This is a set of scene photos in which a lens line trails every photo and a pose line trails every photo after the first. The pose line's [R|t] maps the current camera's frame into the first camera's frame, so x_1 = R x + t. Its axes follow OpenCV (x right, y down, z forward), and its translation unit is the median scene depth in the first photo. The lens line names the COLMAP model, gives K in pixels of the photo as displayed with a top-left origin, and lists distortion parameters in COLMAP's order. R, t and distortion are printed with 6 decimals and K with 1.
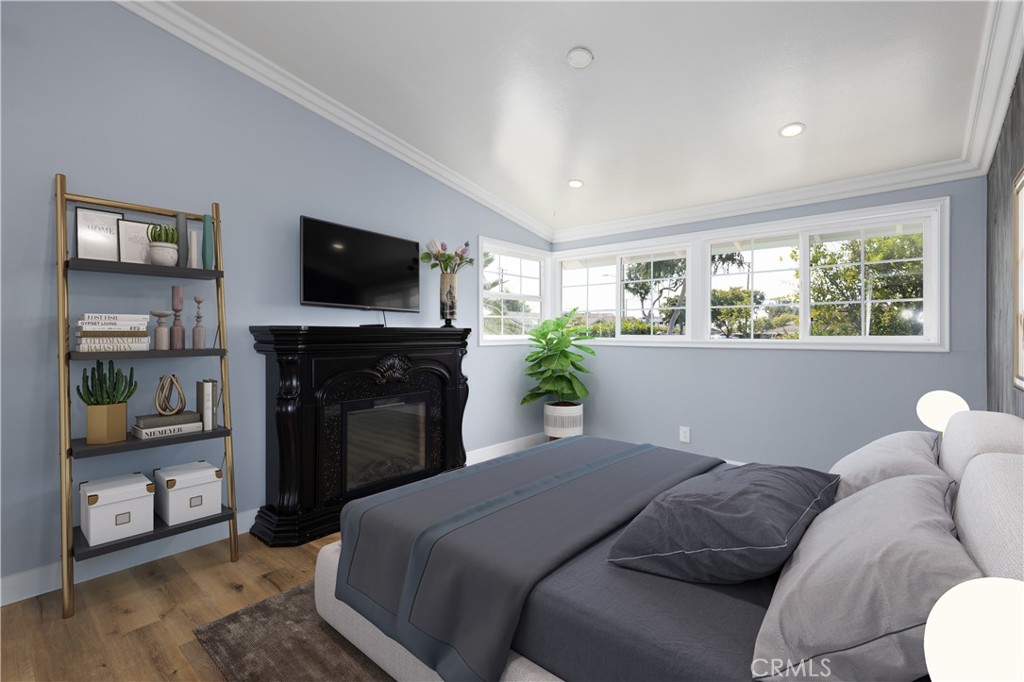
lens RADIAL K [[480.4, 0, 512.5], [0, 480.4, 337.5], [0, 0, 1]] dist [0.000345, 0.000449]
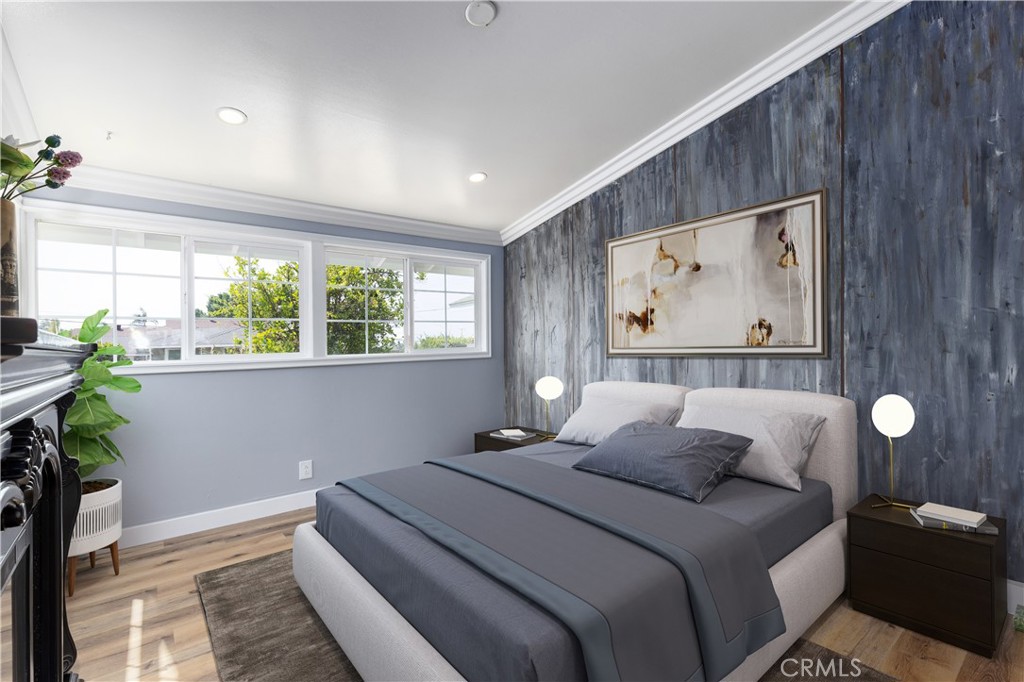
lens RADIAL K [[480.4, 0, 512.8], [0, 480.4, 341.7], [0, 0, 1]] dist [0.000345, 0.000449]
pose [[0.183605, 0.002919, 0.982996, -0.402739], [0.036113, 0.999301, -0.009713, -0.001650], [-0.982337, 0.037282, 0.183371, 0.476520]]
